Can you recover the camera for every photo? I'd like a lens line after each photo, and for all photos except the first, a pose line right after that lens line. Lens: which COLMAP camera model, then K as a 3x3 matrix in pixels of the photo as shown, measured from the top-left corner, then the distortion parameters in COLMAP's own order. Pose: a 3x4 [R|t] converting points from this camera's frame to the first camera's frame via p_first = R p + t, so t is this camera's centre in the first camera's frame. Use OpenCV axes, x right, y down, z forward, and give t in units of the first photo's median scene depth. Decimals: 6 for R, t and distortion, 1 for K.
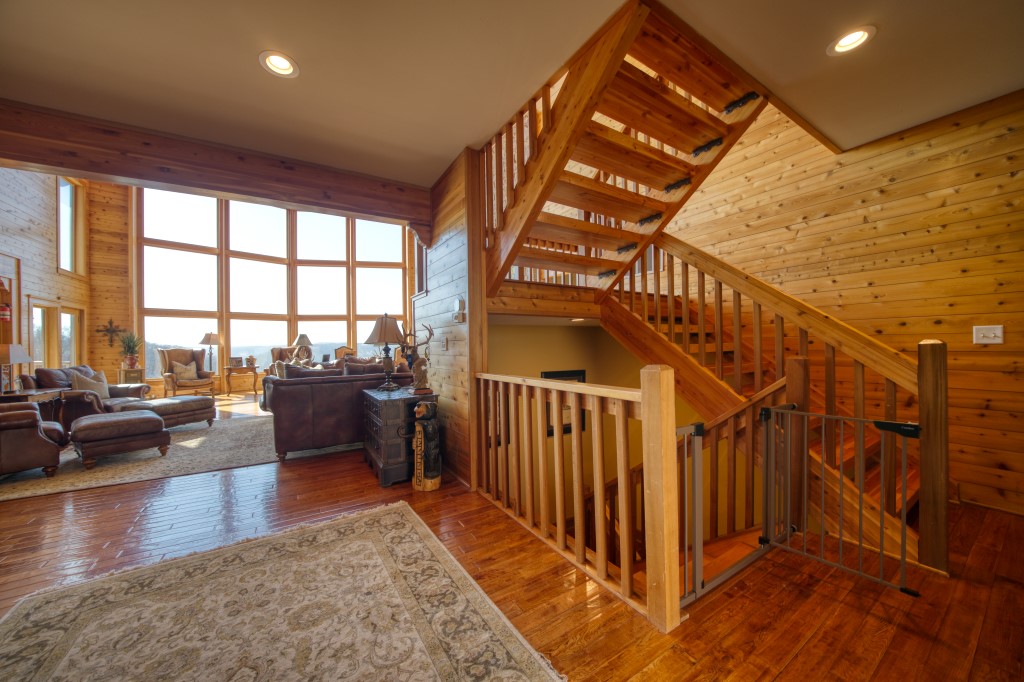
lens RADIAL K [[354.3, 0, 508.9], [0, 354.3, 342.2], [0, 0, 1]] dist [-0.018411, 0.001460]
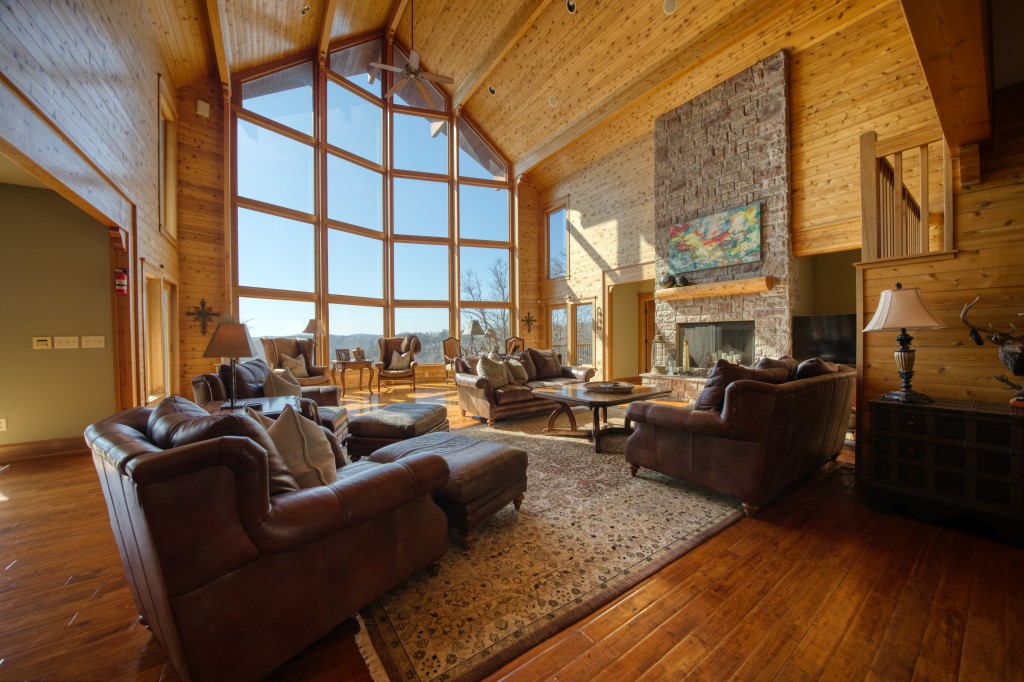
lens RADIAL K [[354.3, 0, 509.6], [0, 354.3, 340.7], [0, 0, 1]] dist [-0.018411, 0.001460]
pose [[0.998634, 0.009219, 0.051431, -0.499374], [-0.009839, 0.999882, 0.011811, 0.010611], [-0.051316, -0.012301, 0.998607, 0.183367]]
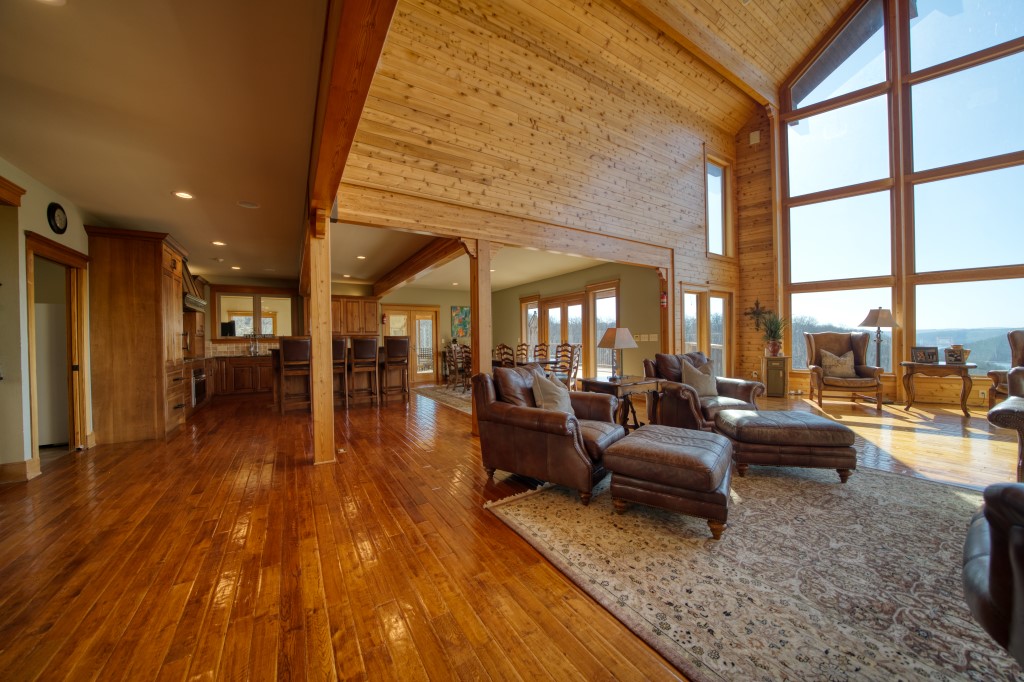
lens RADIAL K [[354.3, 0, 507.9], [0, 354.3, 341.4], [0, 0, 1]] dist [-0.018411, 0.001460]
pose [[0.011703, 0.023991, -0.999644, -0.231651], [0.019071, 0.999525, 0.024212, 0.006507], [0.999750, -0.019347, 0.011240, 0.330664]]
